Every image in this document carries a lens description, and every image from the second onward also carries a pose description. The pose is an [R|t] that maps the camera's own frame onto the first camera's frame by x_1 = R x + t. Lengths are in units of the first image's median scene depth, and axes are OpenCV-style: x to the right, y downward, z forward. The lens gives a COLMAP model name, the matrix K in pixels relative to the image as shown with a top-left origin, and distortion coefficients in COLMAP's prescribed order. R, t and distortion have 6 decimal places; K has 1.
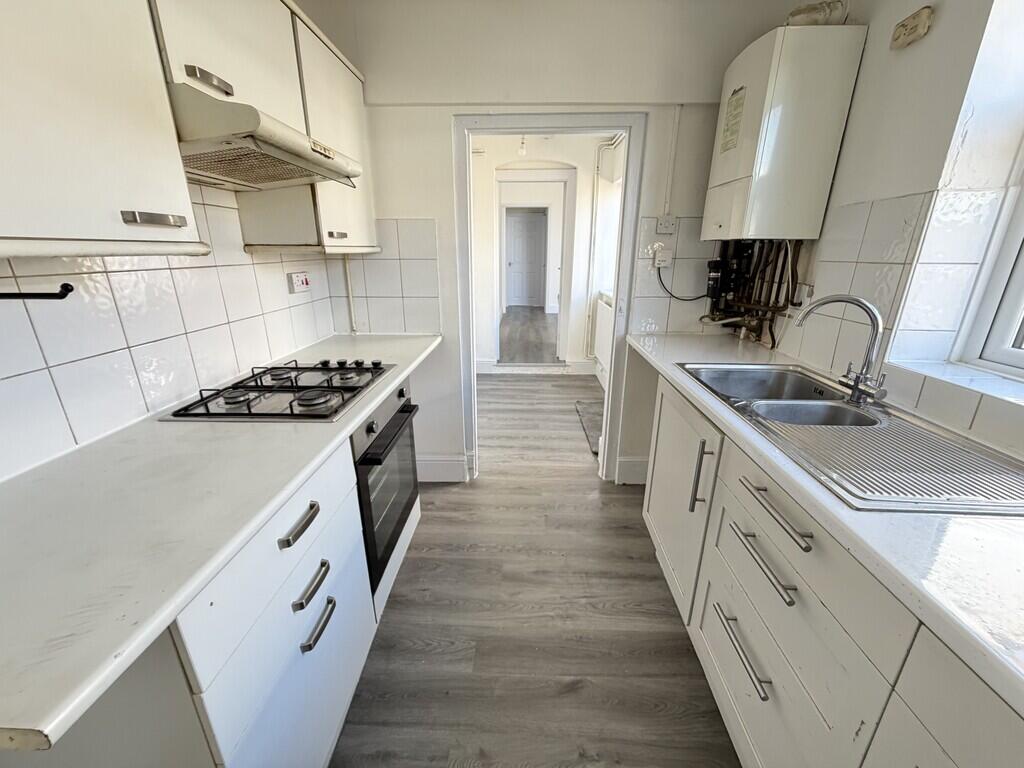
lens RADIAL K [[406.2, 0, 512.0], [0, 406.2, 384.0], [0, 0, 1]] dist [0.000611, 0.000089]
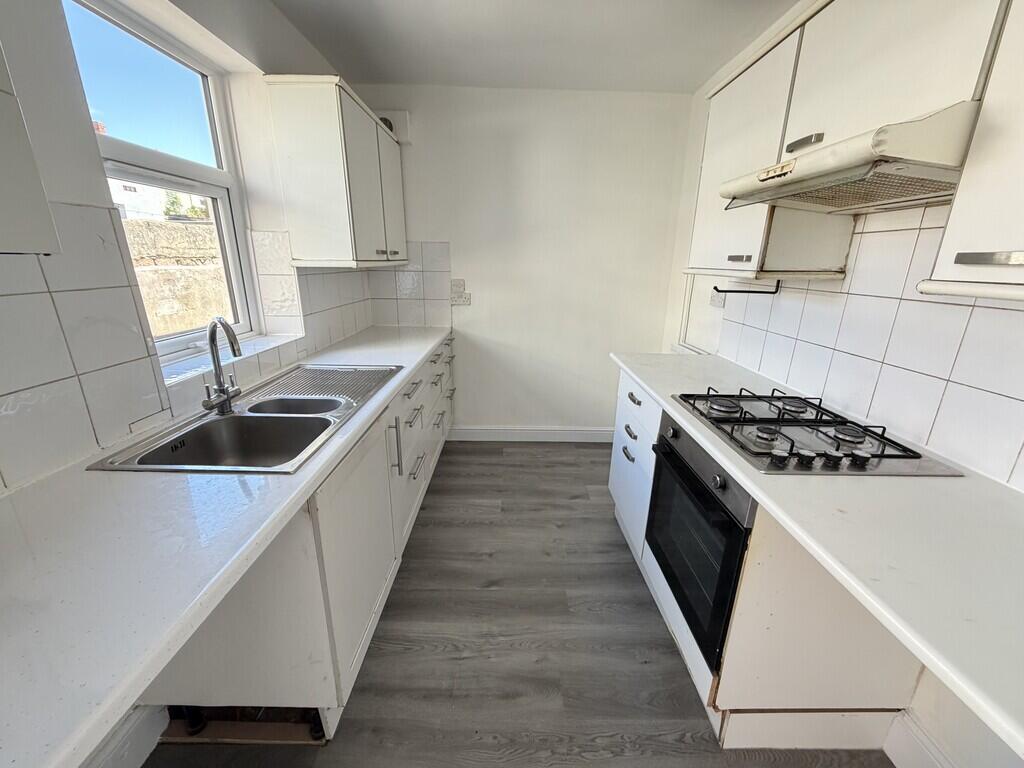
lens RADIAL K [[406.2, 0, 512.0], [0, 406.2, 384.0], [0, 0, 1]] dist [0.000611, 0.000089]
pose [[-0.999095, 0.000227, -0.042523, 0.123116], [-0.024267, 0.818114, 0.574543, -0.544475], [0.034919, 0.575056, -0.817369, 1.568104]]
